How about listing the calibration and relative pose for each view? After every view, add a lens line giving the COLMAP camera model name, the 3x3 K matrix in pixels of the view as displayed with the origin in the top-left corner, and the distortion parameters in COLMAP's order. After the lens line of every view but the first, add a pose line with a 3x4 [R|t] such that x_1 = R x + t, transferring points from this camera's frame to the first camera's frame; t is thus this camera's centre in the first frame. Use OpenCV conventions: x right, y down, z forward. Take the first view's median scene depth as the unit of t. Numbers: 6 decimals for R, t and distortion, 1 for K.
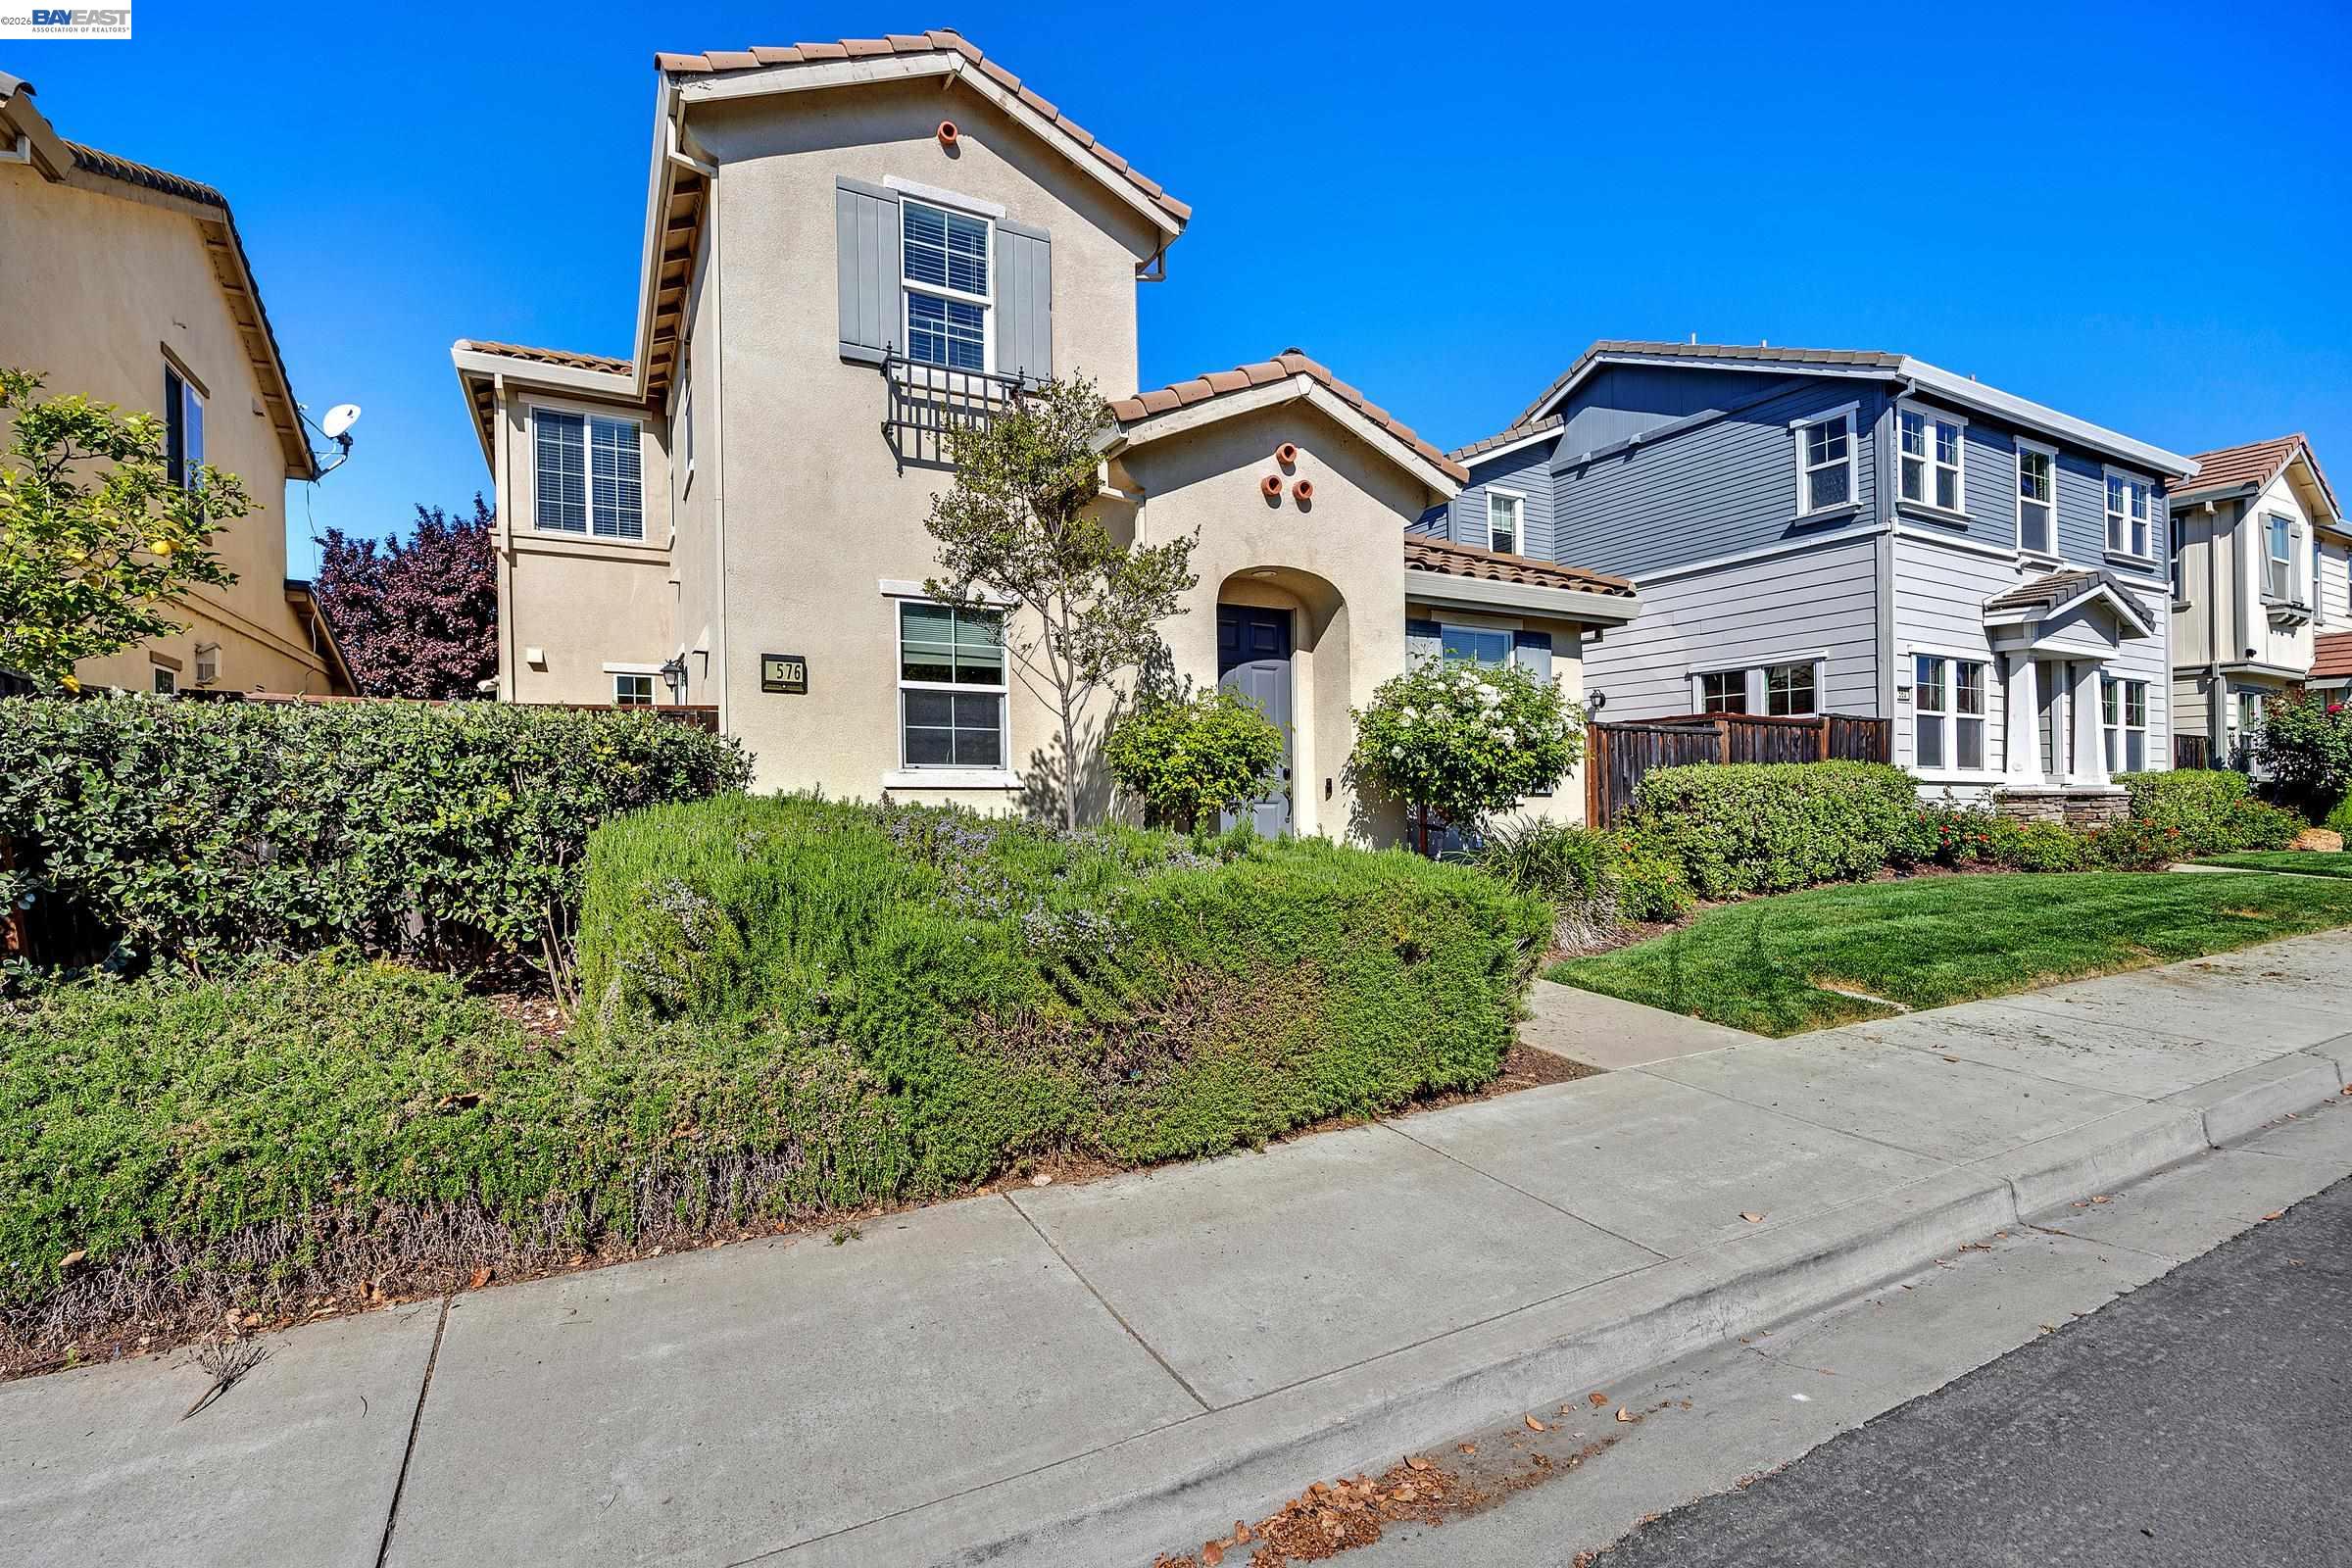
lens RADIAL K [[1036.1, 0, 1179.3], [0, 1036.1, 806.3], [0, 0, 1]] dist [-0.012311, -0.000920]
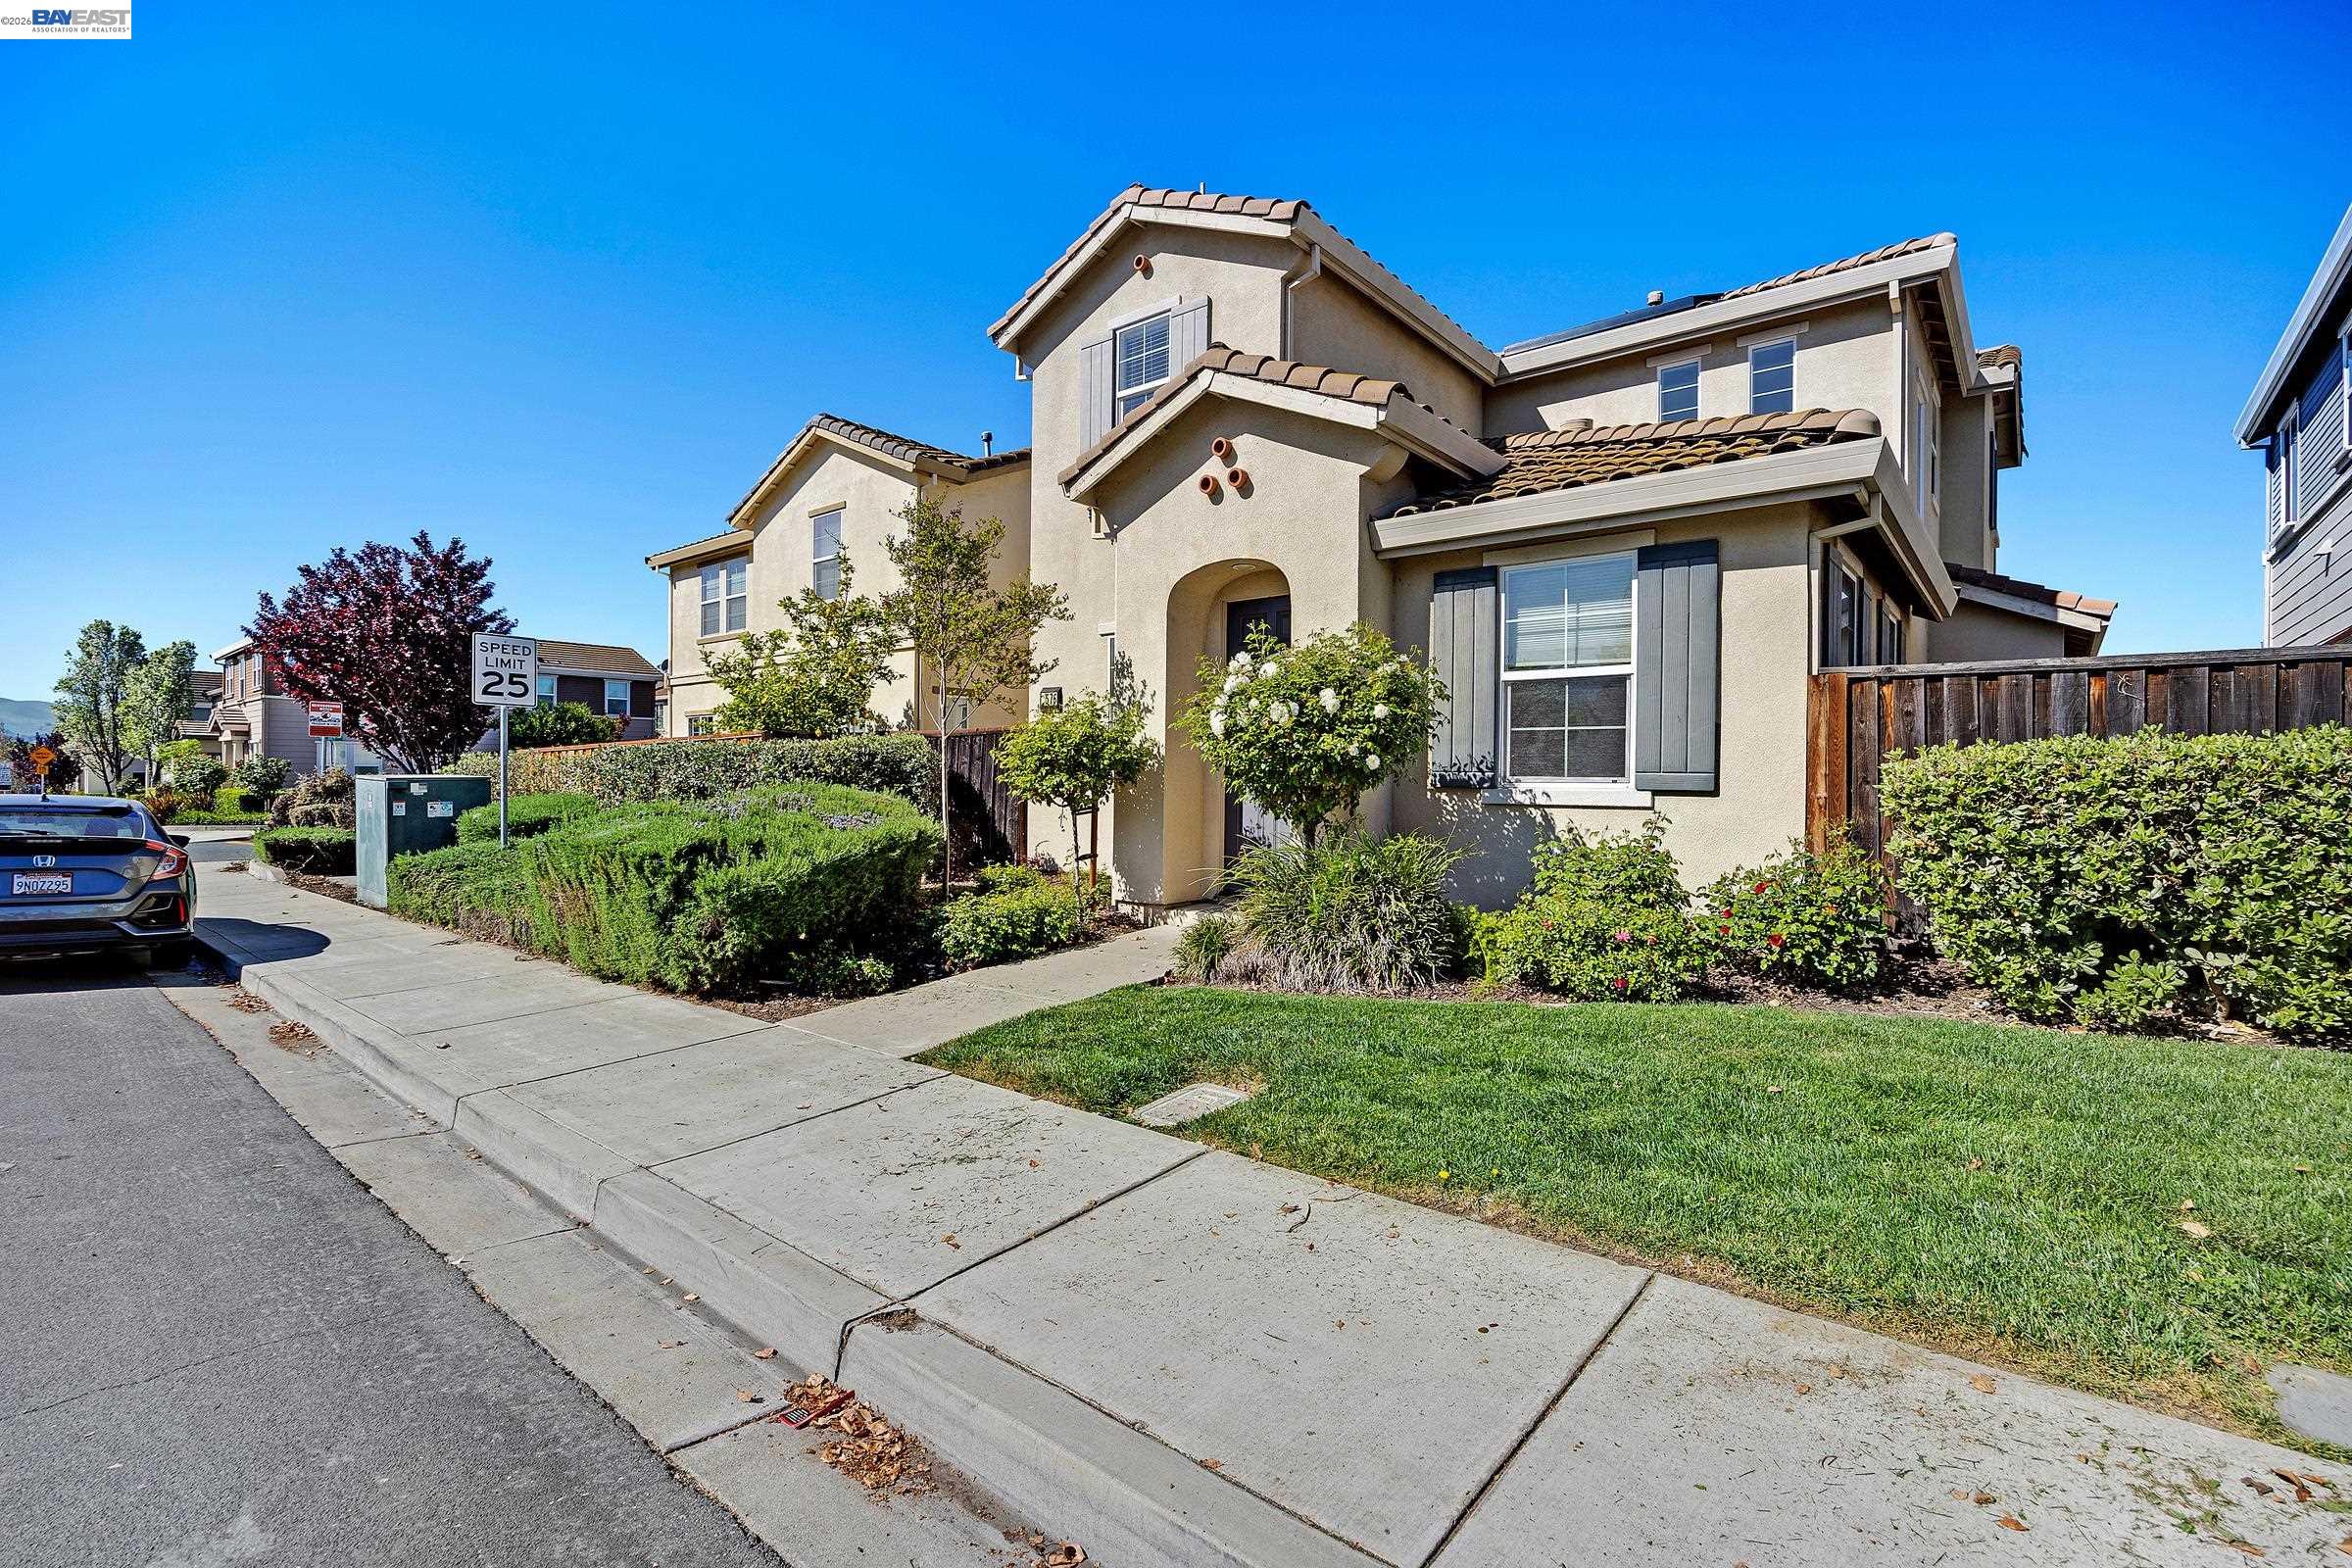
lens RADIAL K [[1036.1, 0, 1159.8], [0, 1036.1, 783.8], [0, 0, 1]] dist [-0.012311, -0.000920]
pose [[0.389976, 0.007944, -0.920791, 0.993248], [-0.016374, 0.999865, 0.001692, -0.017147], [0.920679, 0.014417, 0.390053, 0.555423]]
